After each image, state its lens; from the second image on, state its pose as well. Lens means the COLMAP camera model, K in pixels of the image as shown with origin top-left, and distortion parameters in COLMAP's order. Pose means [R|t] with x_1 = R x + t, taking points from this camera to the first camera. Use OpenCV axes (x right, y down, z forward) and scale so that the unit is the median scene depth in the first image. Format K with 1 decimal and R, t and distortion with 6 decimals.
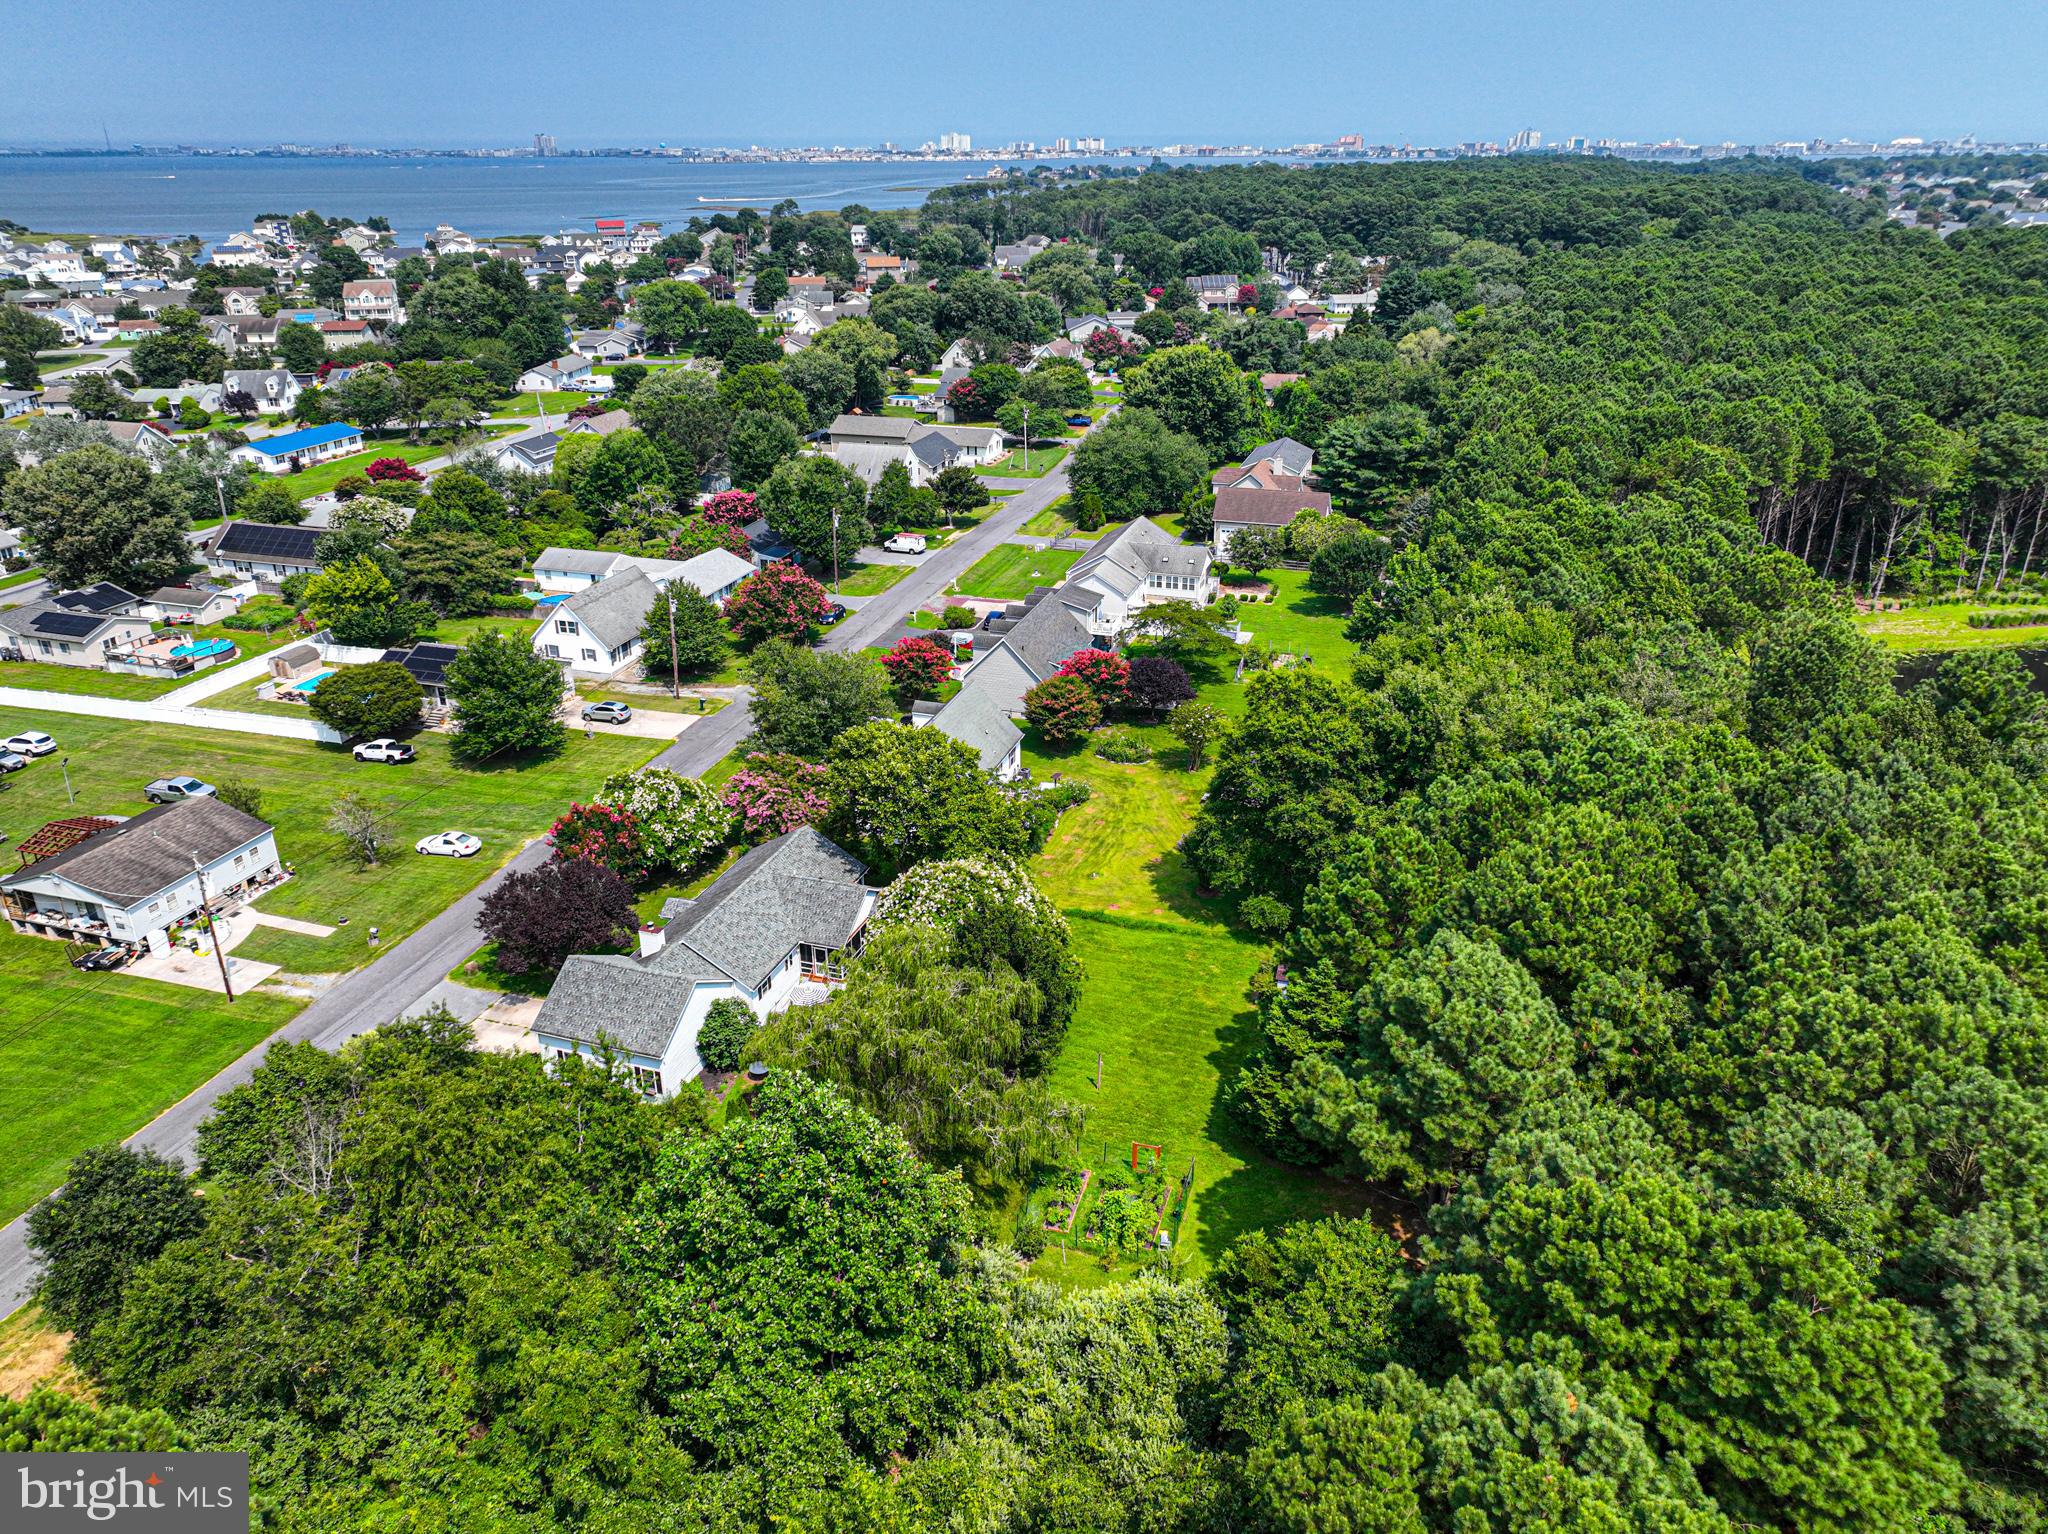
lens RADIAL K [[1428.8, 0, 1021.8], [0, 1428.8, 778.8], [0, 0, 1]] dist [-0.004259, 0.023018]
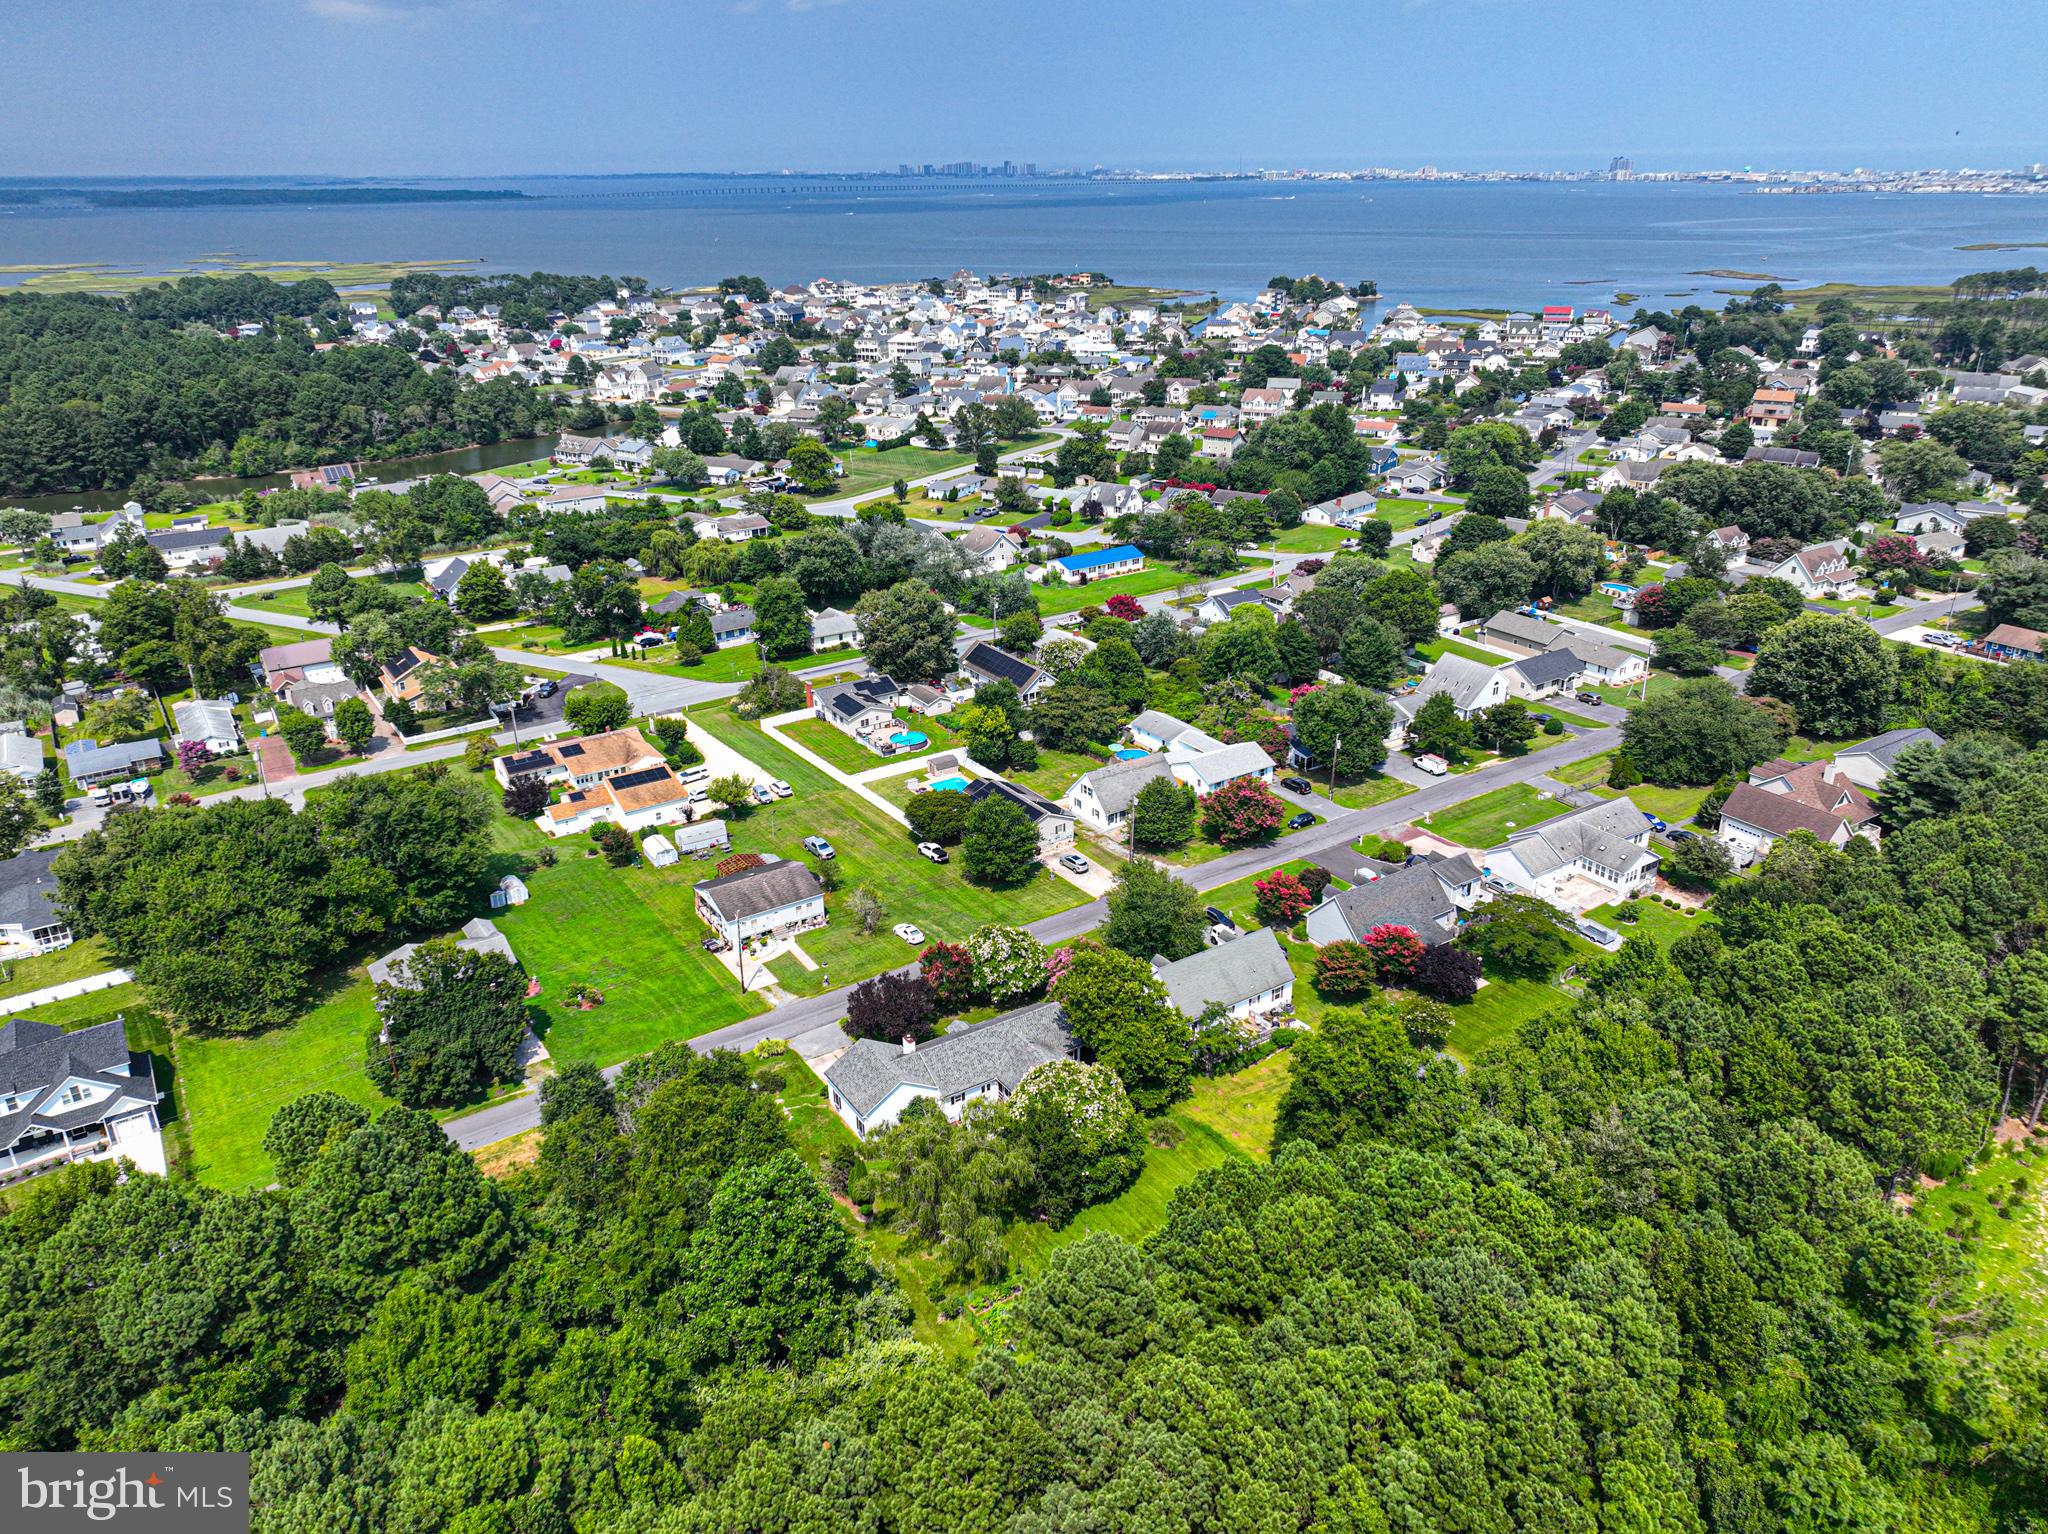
lens RADIAL K [[1434.0, 0, 1019.1], [0, 1434.0, 764.2], [0, 0, 1]] dist [0.004107, 0.008244]
pose [[0.780397, 0.239312, -0.577676, 0.472707], [-0.248922, 0.966402, 0.064074, -0.222488], [0.573601, 0.093793, 0.813747, -0.198891]]
